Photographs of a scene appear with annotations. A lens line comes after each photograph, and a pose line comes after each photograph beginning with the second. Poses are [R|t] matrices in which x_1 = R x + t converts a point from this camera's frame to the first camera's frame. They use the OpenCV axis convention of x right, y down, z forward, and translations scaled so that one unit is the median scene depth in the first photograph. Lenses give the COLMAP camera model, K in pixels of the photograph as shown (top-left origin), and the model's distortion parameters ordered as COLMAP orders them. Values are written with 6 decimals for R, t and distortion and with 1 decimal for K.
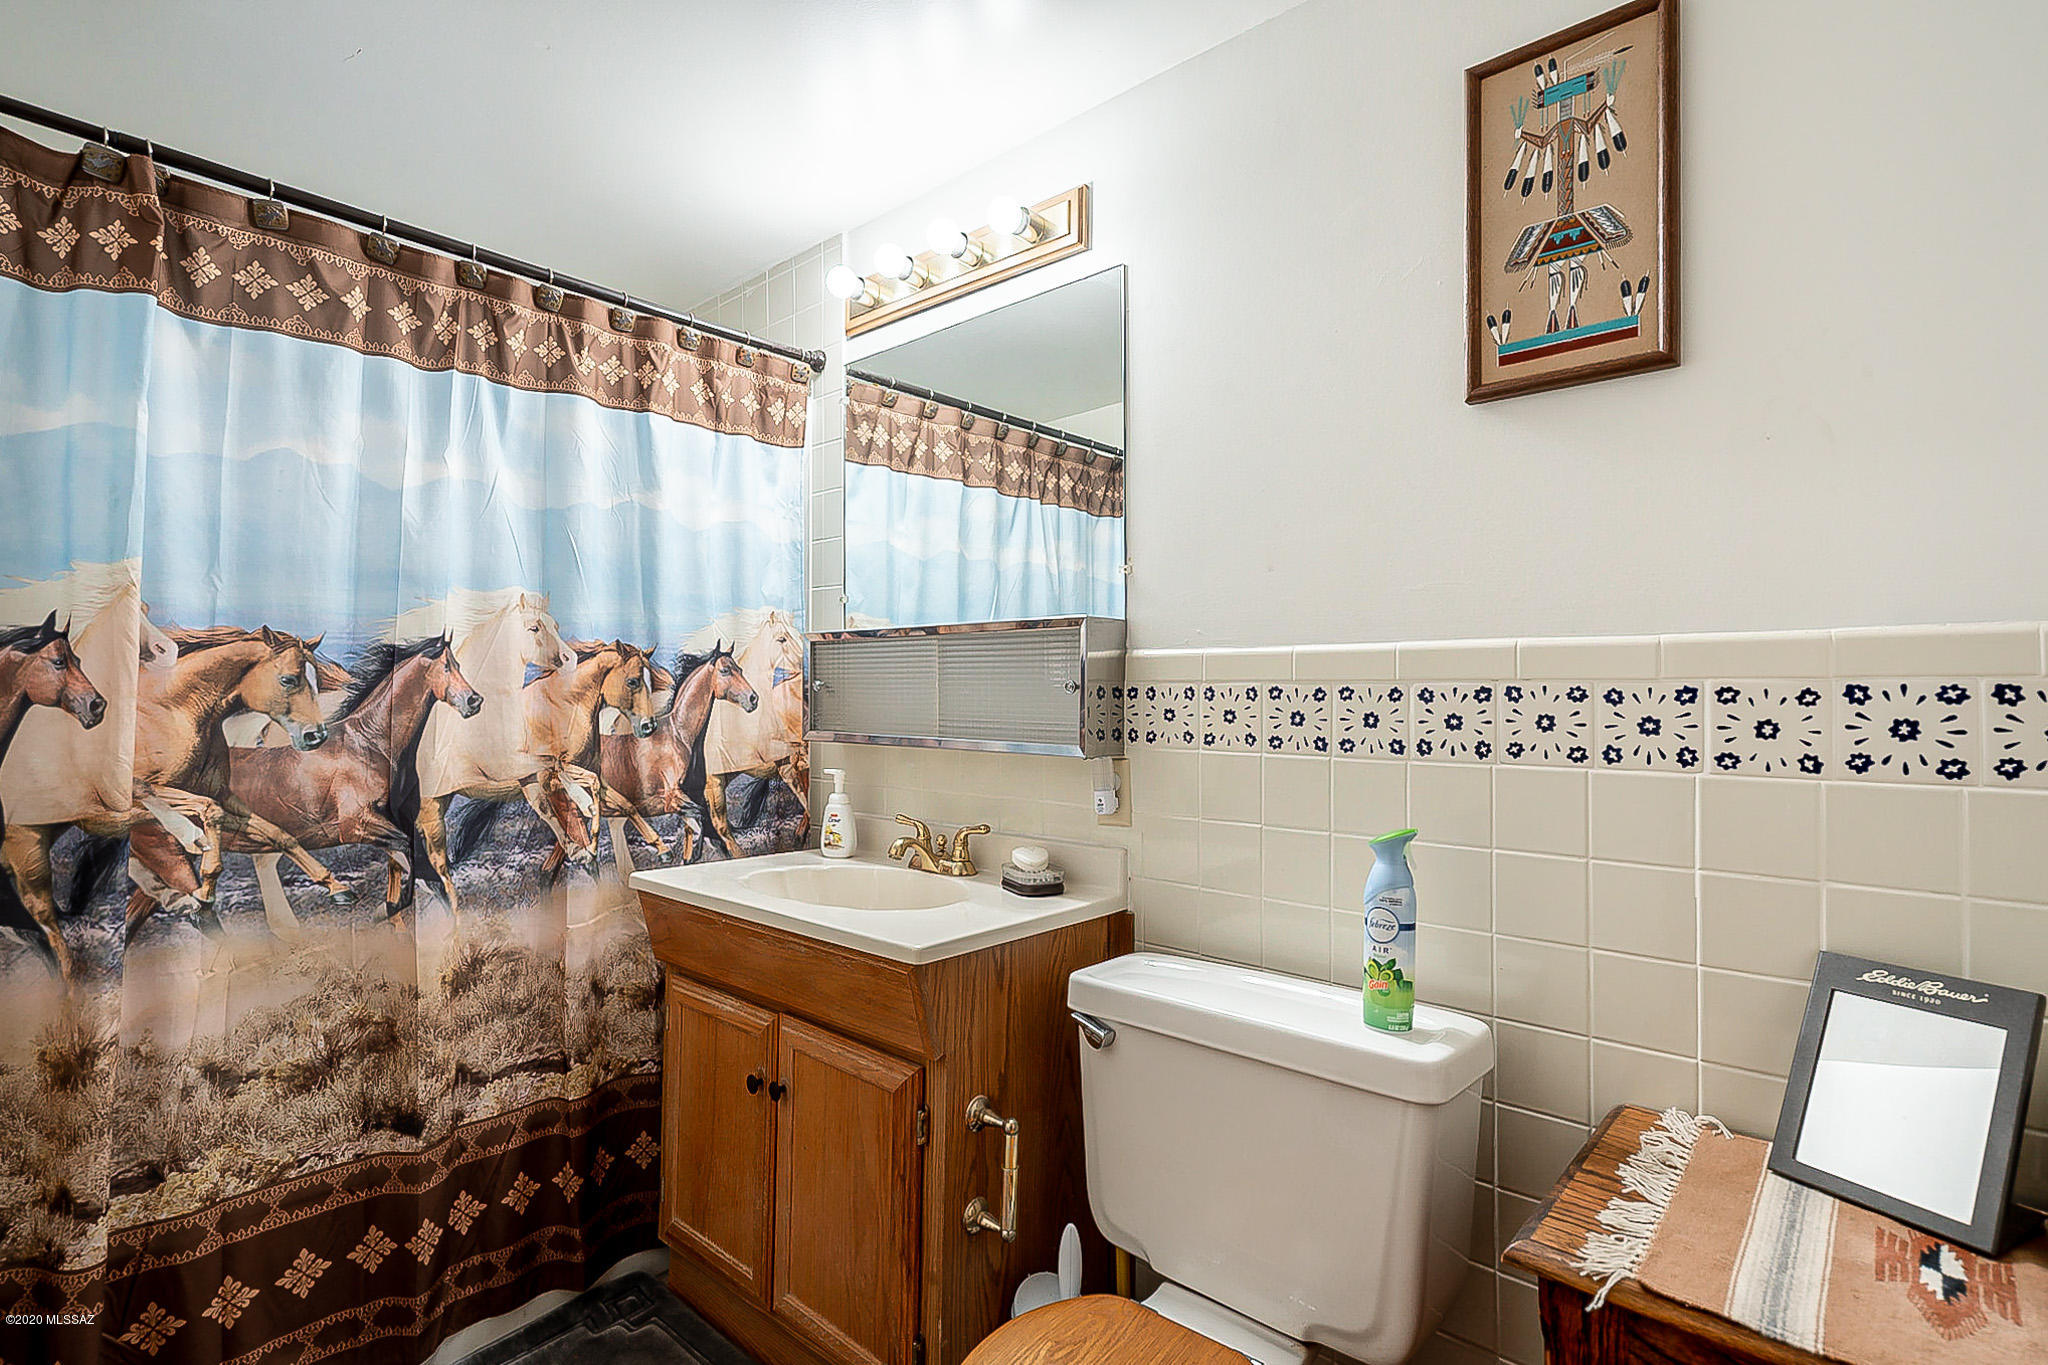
lens RADIAL K [[947.2, 0, 1026.7], [0, 947.2, 689.5], [0, 0, 1]] dist [0.001337, 0.000078]
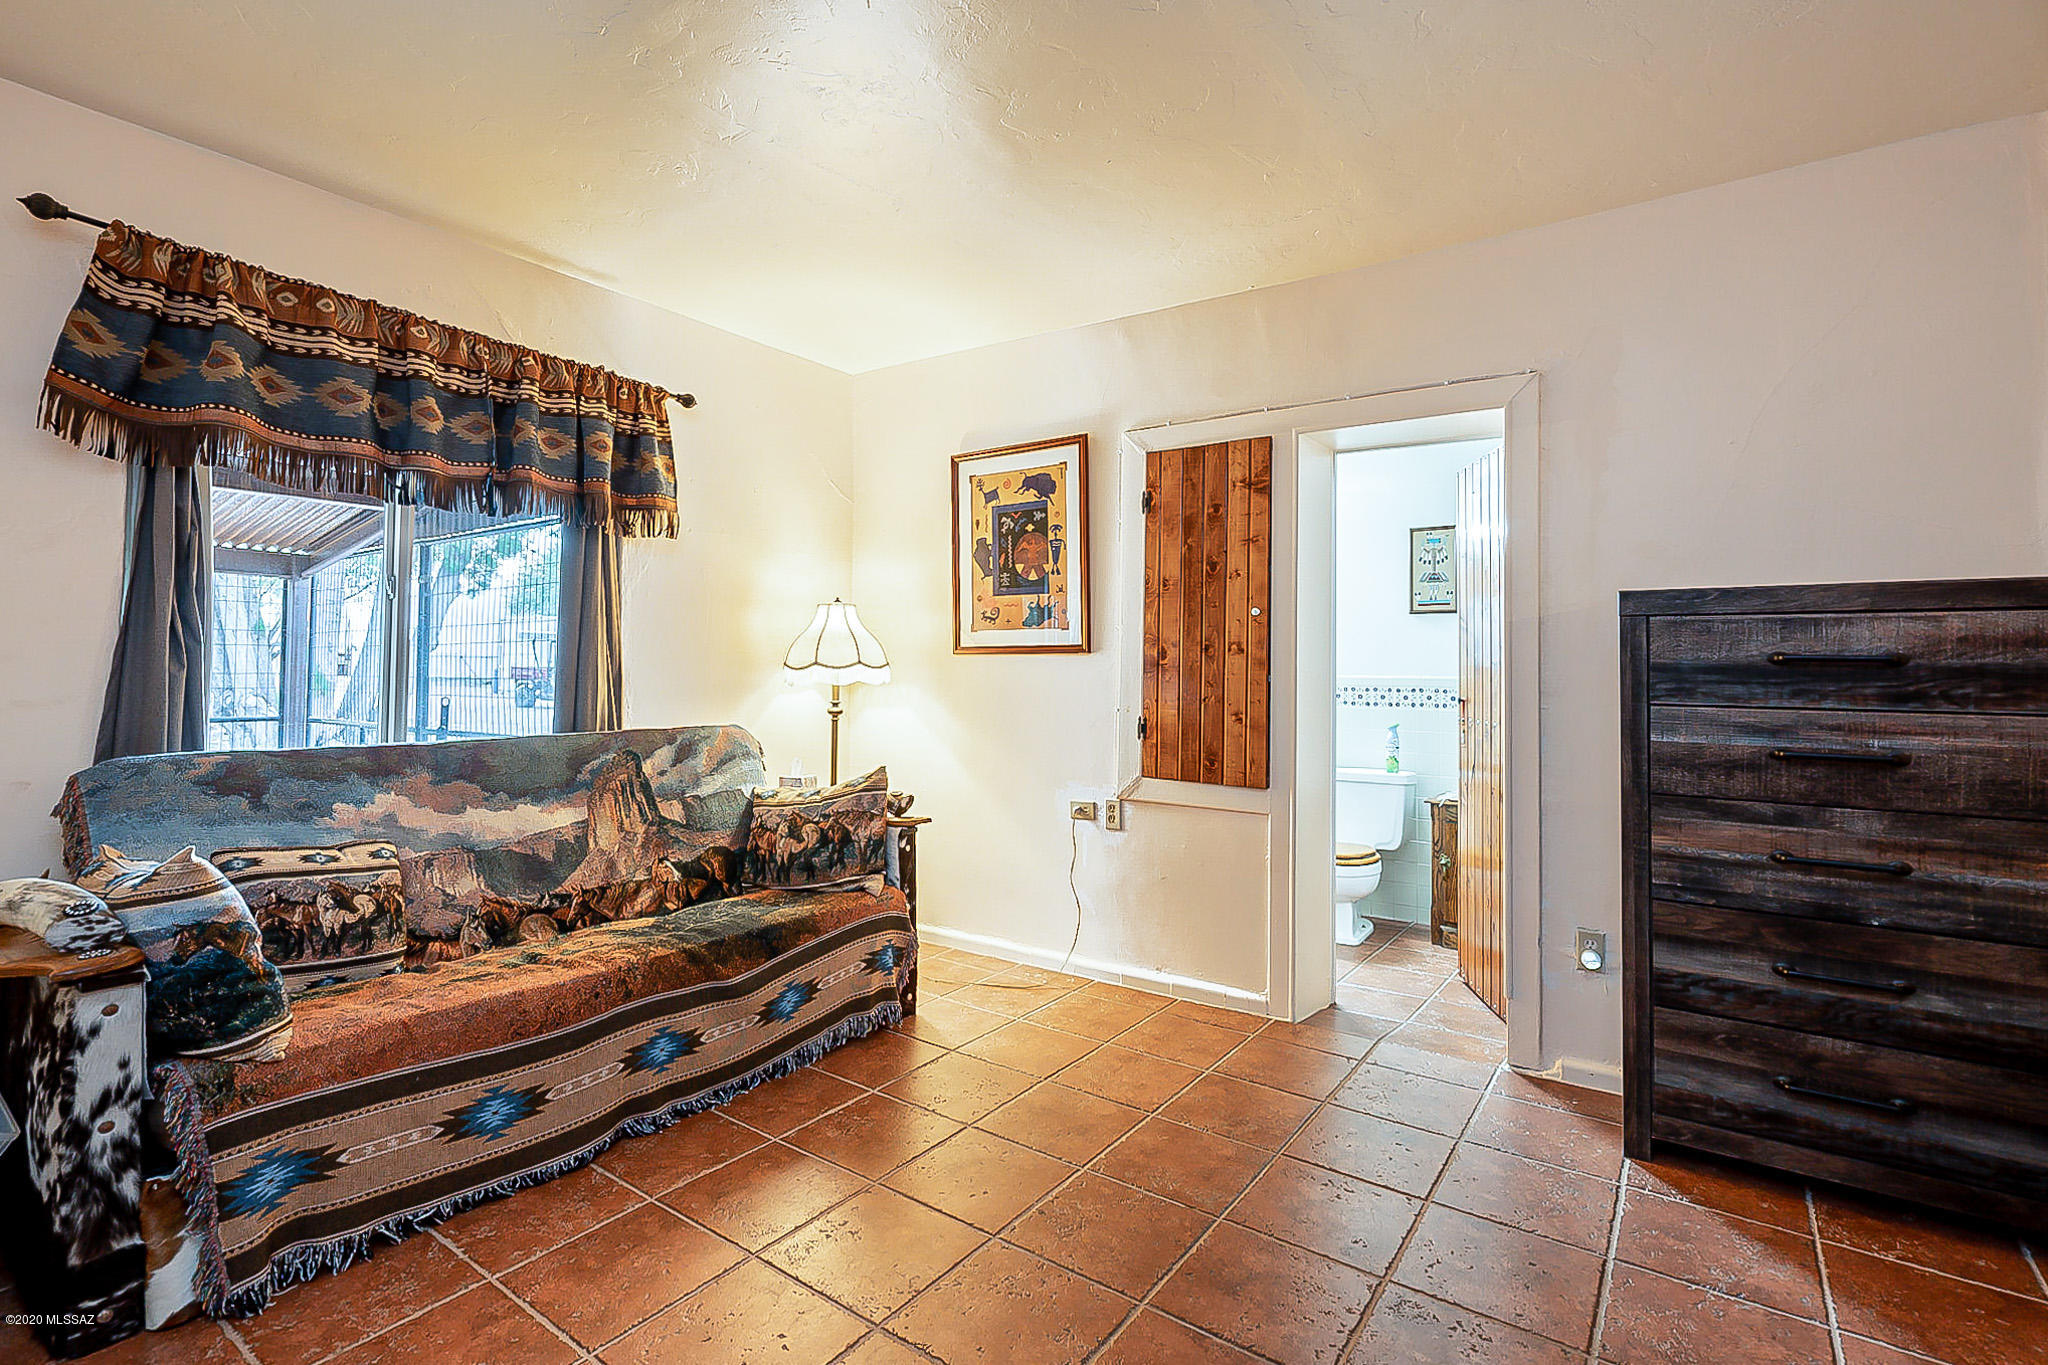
lens RADIAL K [[947.2, 0, 1022.6], [0, 947.2, 668.9], [0, 0, 1]] dist [0.001337, 0.000078]
pose [[0.994404, 0.001174, 0.105638, -1.535641], [-0.001098, 0.999999, -0.000775, -0.078868], [-0.105639, 0.000655, 0.994404, -2.715131]]
